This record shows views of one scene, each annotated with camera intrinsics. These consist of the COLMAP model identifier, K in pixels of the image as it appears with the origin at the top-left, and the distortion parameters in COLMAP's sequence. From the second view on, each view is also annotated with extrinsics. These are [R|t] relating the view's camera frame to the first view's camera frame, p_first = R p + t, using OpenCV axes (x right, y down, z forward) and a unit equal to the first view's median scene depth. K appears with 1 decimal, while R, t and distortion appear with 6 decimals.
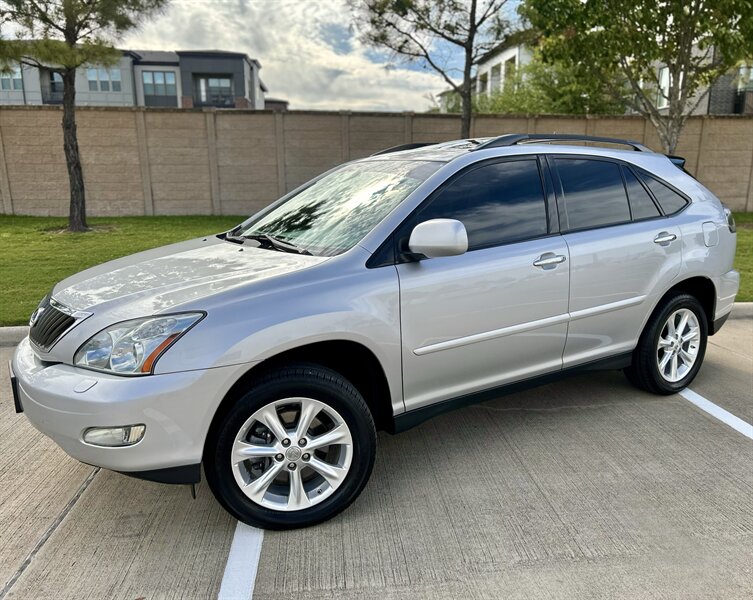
lens RADIAL K [[604.2, 0, 404.2], [0, 604.2, 299.0], [0, 0, 1]] dist [0.034869, -0.029148]
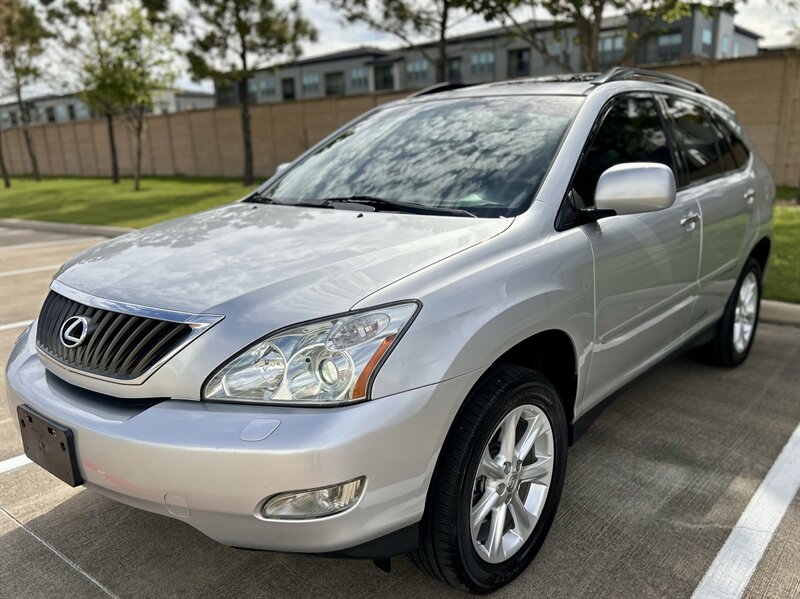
lens RADIAL K [[661.1, 0, 418.1], [0, 661.1, 326.2], [0, 0, 1]] dist [0.040573, -0.035116]
pose [[0.958696, -0.077290, 0.273732, -0.327700], [0.061234, 0.995890, 0.066737, 0.000115], [-0.277765, -0.047218, 0.959488, 0.180335]]
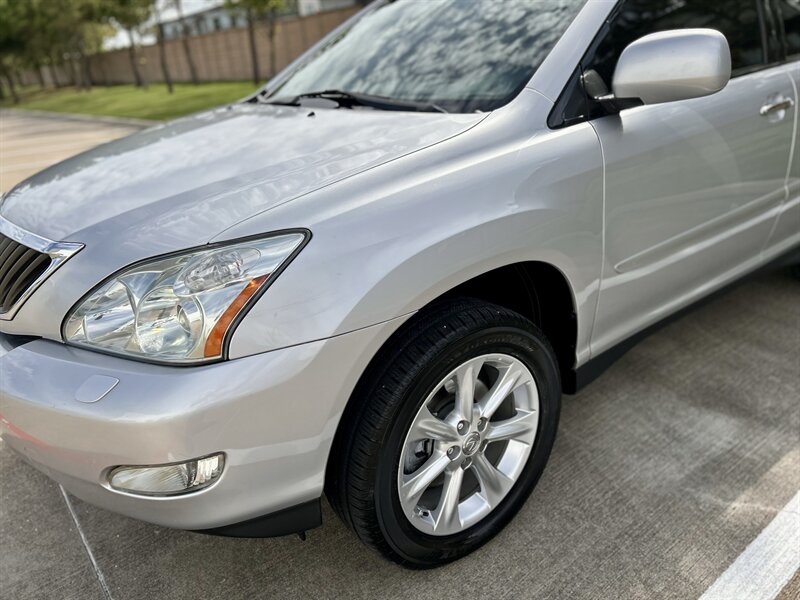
lens RADIAL K [[602.7, 0, 400.4], [0, 602.7, 304.2], [0, 0, 1]] dist [0.050431, -0.054442]
pose [[0.996692, -0.072492, 0.036755, -0.167258], [0.063952, 0.978555, 0.195808, -0.007866], [-0.050162, -0.192809, 0.979953, 0.295815]]
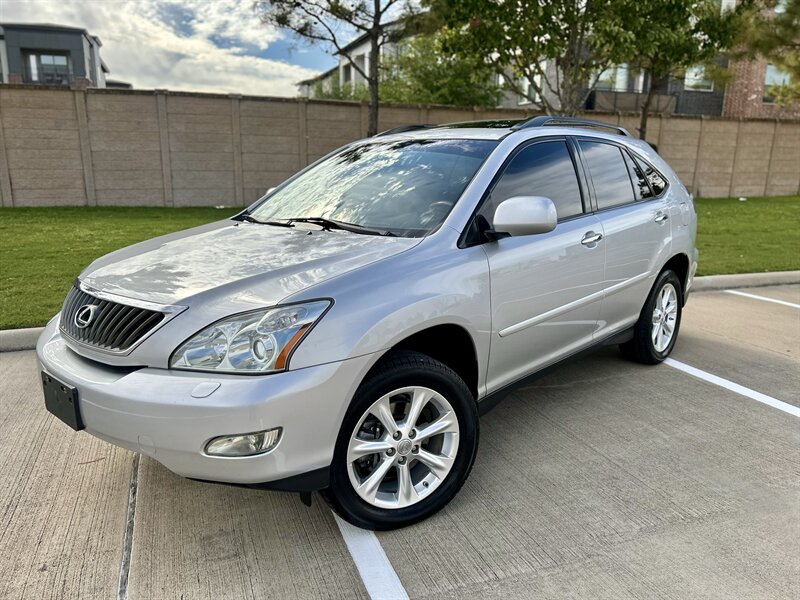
lens RADIAL K [[602.7, 0, 399.1], [0, 602.7, 298.0], [0, 0, 1]] dist [0.050431, -0.054442]
pose [[0.973731, -0.042516, 0.223699, -0.265721], [0.039851, 0.999071, 0.016416, 0.005765], [-0.224189, -0.007070, 0.974520, 0.060148]]
